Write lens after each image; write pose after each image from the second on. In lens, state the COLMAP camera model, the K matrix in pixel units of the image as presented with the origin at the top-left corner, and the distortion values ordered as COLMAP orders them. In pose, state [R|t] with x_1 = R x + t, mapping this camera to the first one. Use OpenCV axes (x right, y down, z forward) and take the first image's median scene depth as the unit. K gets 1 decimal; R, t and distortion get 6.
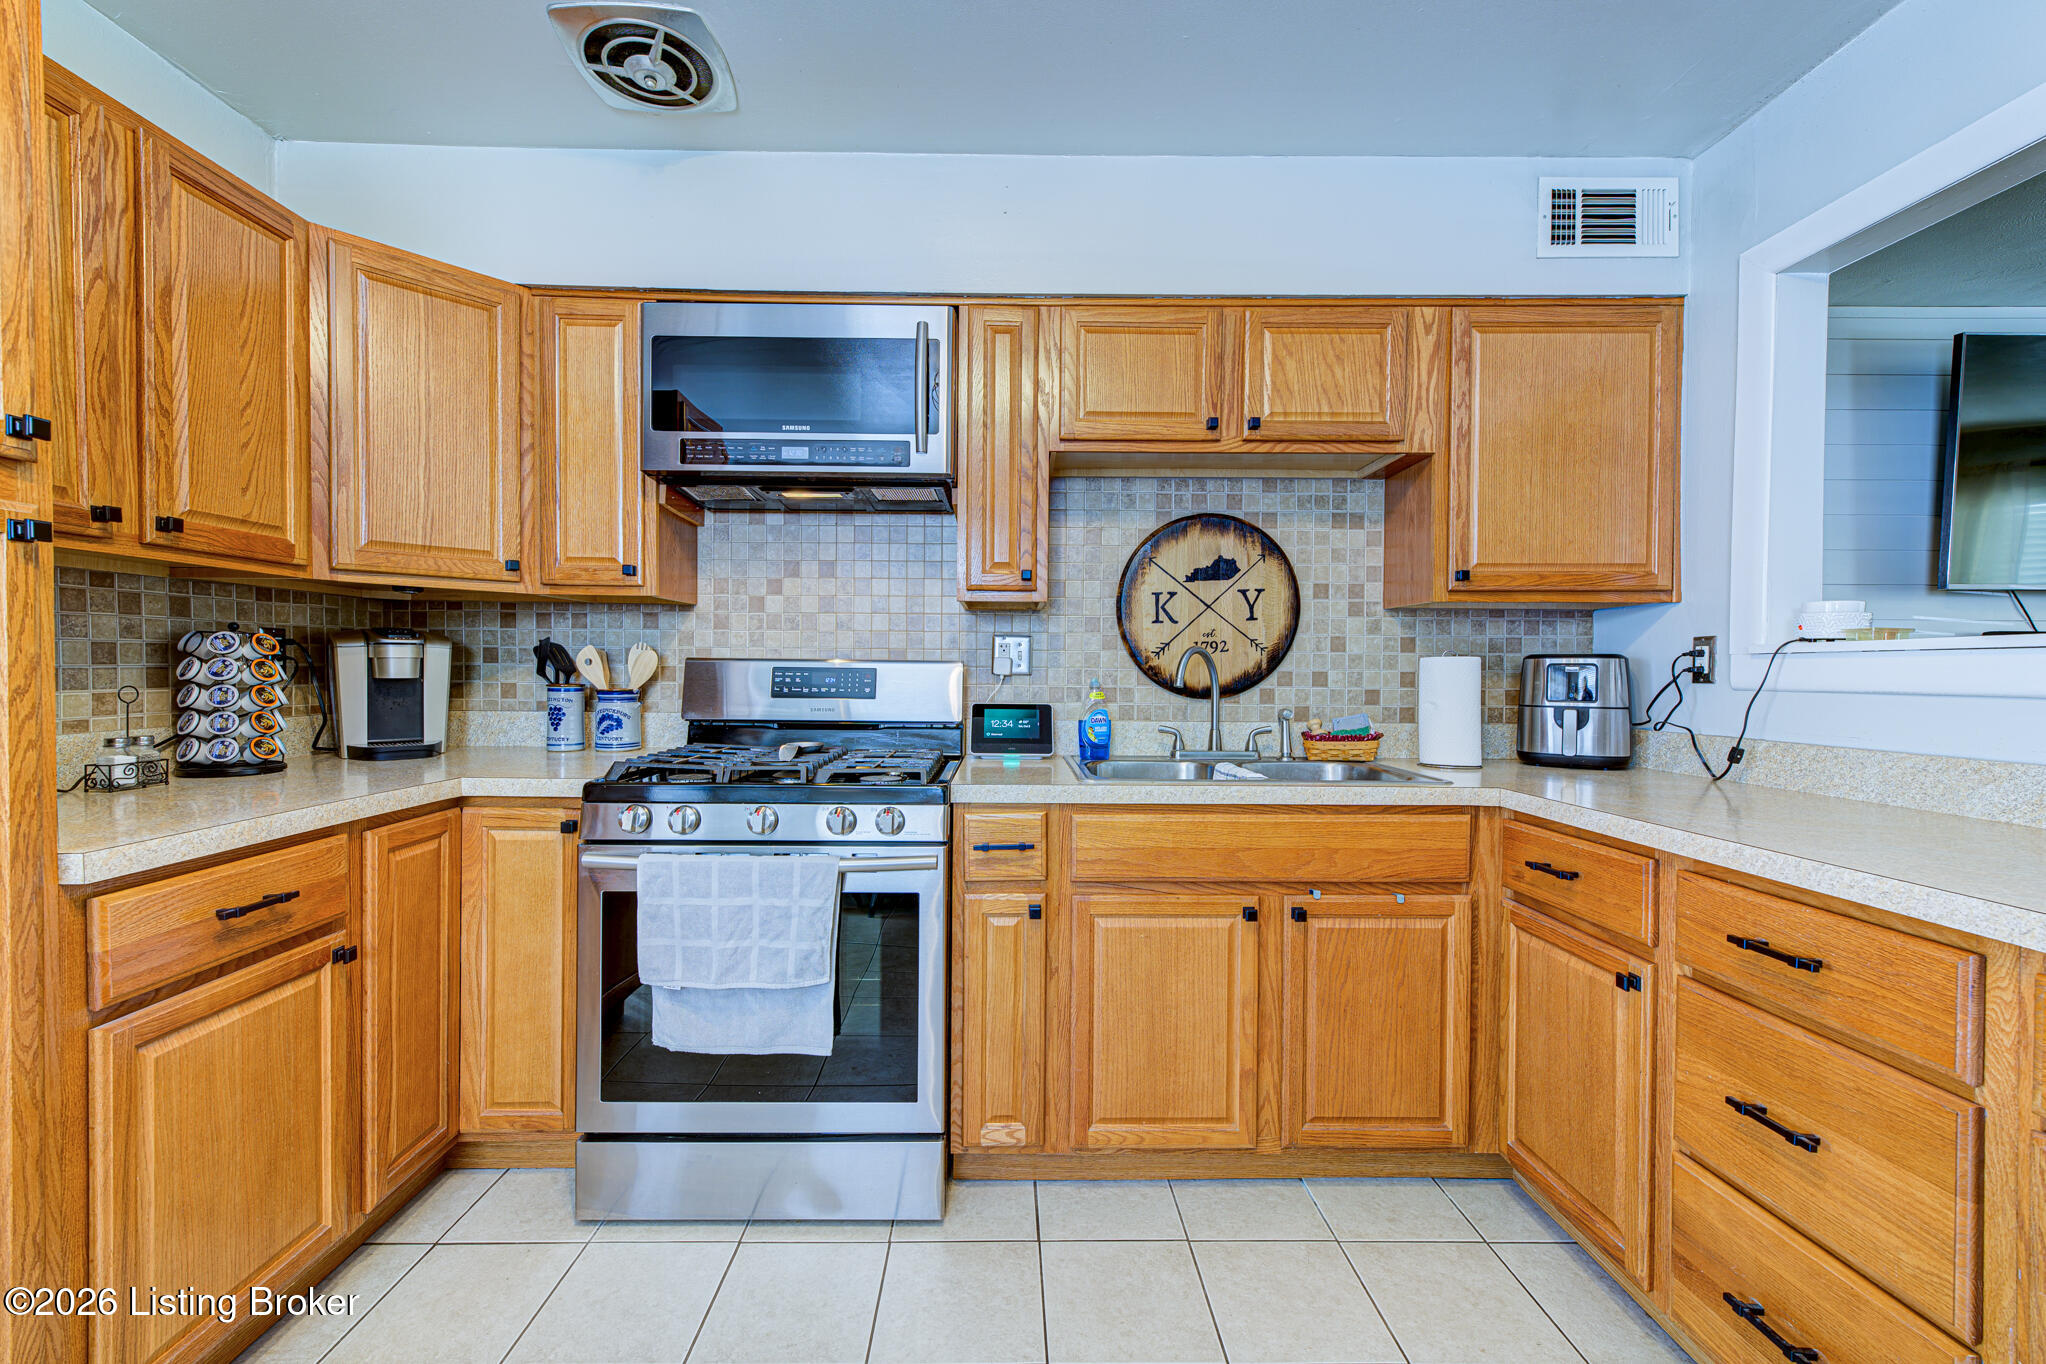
lens RADIAL K [[834.7, 0, 1012.3], [0, 834.7, 680.2], [0, 0, 1]] dist [0.004361, -0.000610]
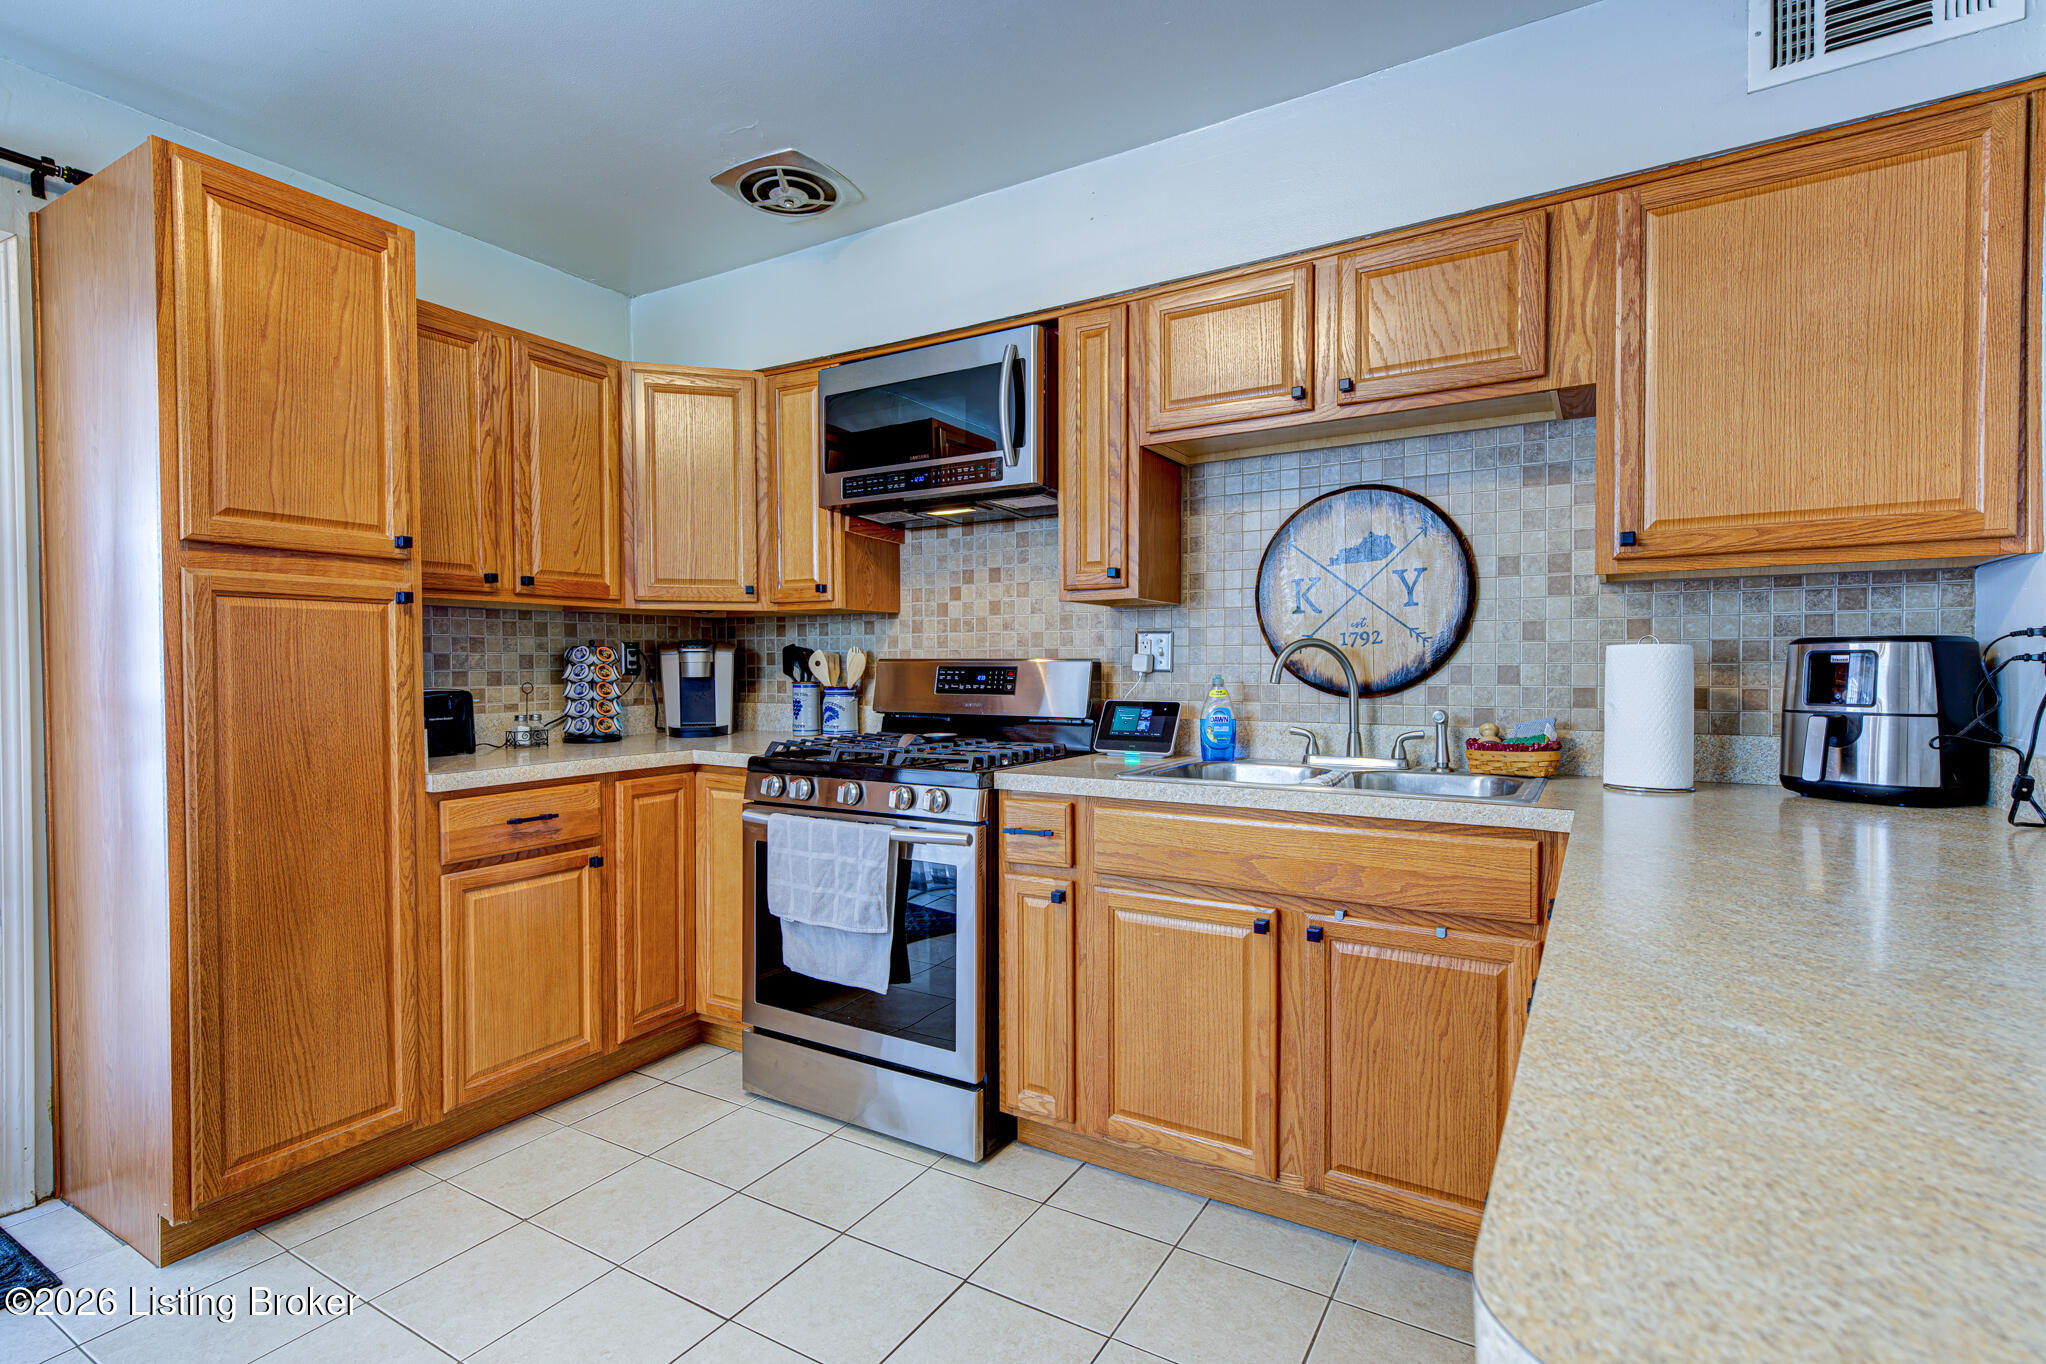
lens RADIAL K [[969.2, 0, 1015.7], [0, 969.2, 679.5], [0, 0, 1]] dist [0.014433, -0.001823]
pose [[0.850577, -0.002167, -0.525847, 0.557727], [0.002436, 0.999997, -0.000182, 0.003050], [0.525845, -0.001126, 0.850579, -0.061305]]
